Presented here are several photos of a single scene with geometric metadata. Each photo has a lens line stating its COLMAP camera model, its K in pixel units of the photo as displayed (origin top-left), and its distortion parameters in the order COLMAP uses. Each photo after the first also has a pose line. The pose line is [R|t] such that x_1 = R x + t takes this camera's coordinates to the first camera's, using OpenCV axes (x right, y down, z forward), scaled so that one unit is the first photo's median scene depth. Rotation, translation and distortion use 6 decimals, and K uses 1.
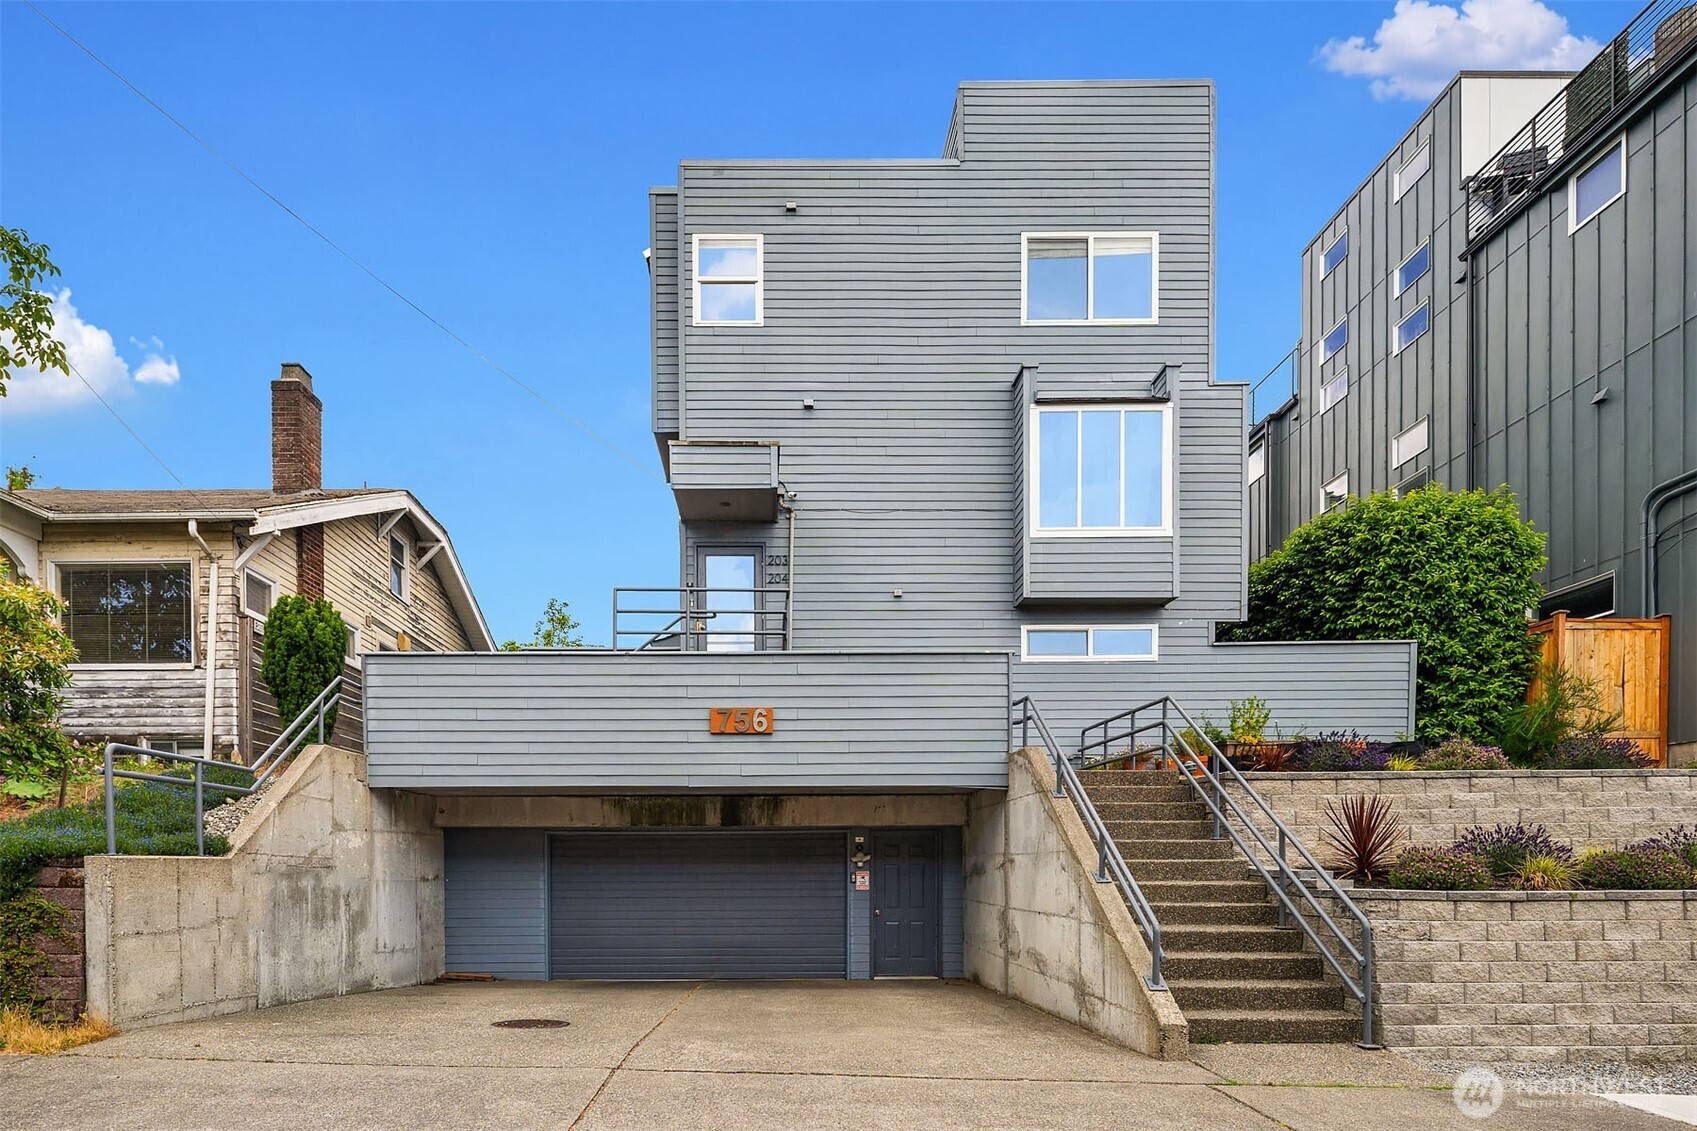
lens RADIAL K [[764.1, 0, 912.9], [0, 764.1, 548.6], [0, 0, 1]] dist [-0.002760, -0.000437]
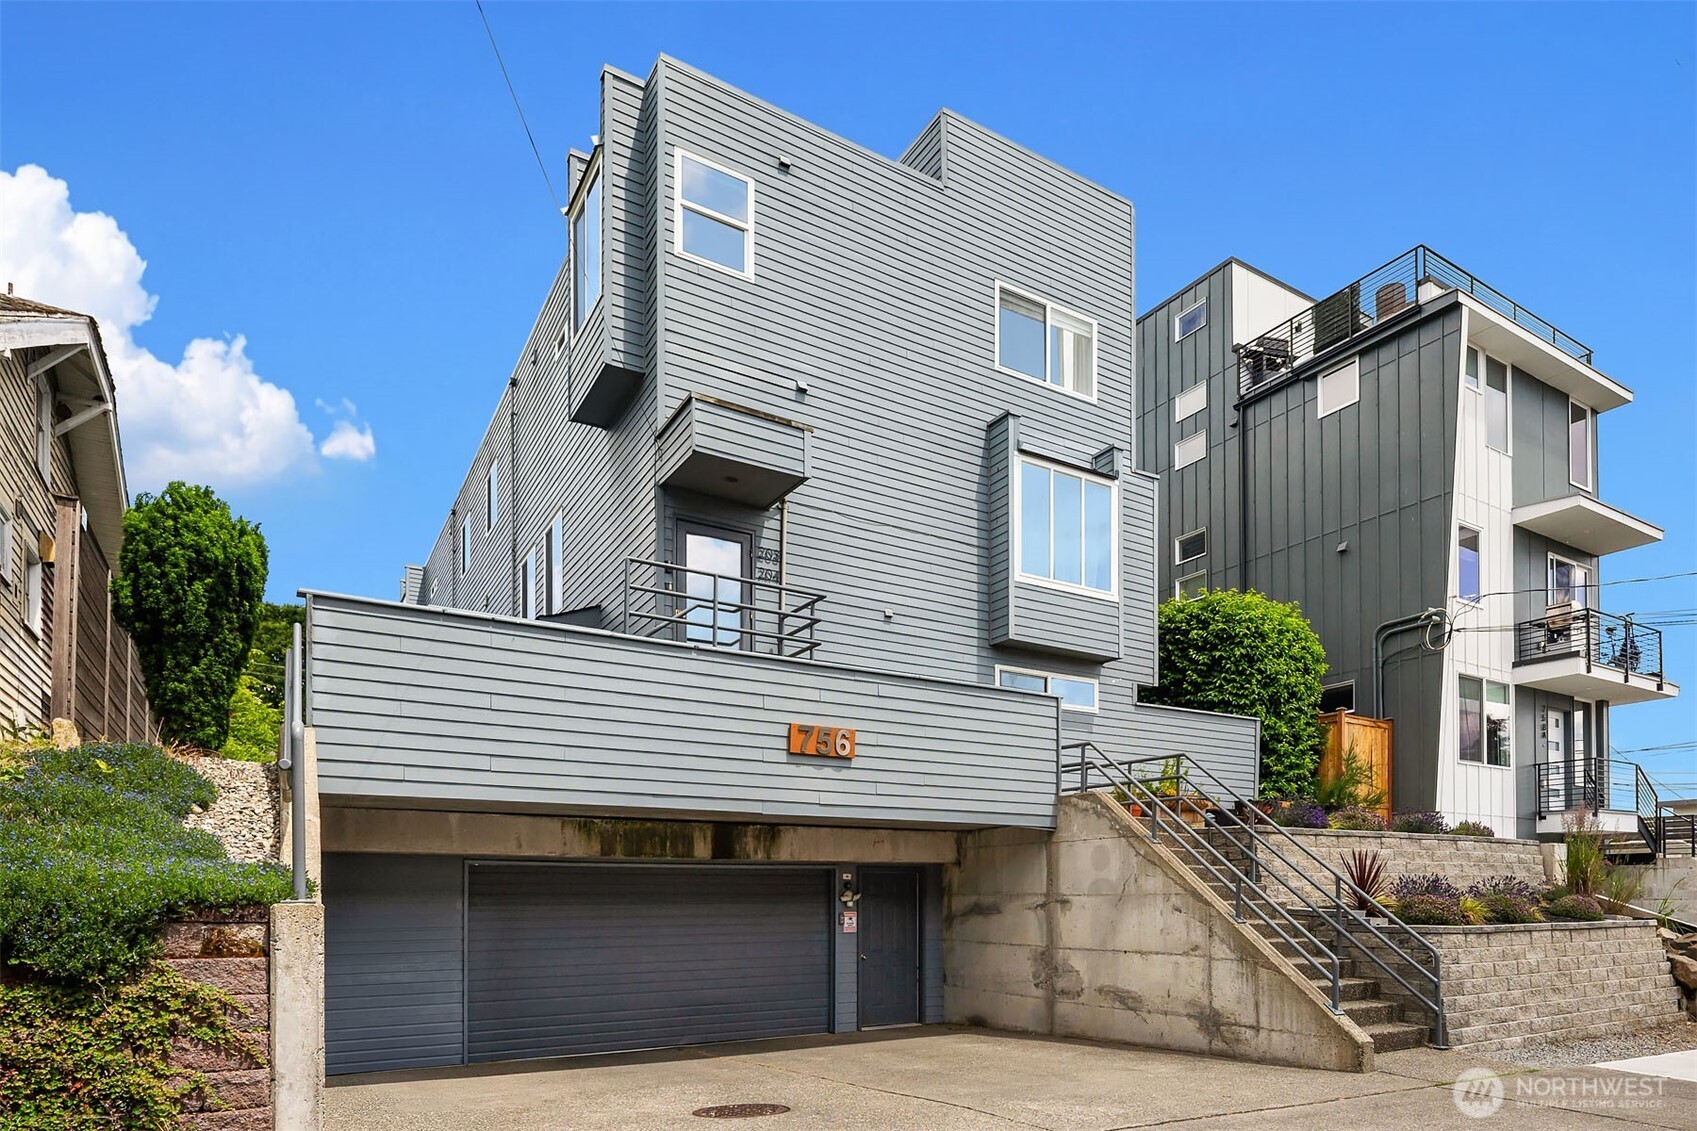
lens RADIAL K [[836.3, 0, 849.7], [0, 836.3, 513.6], [0, 0, 1]] dist [-0.000156, -0.000552]
pose [[0.866179, 0.208664, 0.454085, -0.595300], [-0.191832, 0.977875, -0.083434, 0.034962], [-0.461448, -0.014839, 0.887043, 0.106359]]
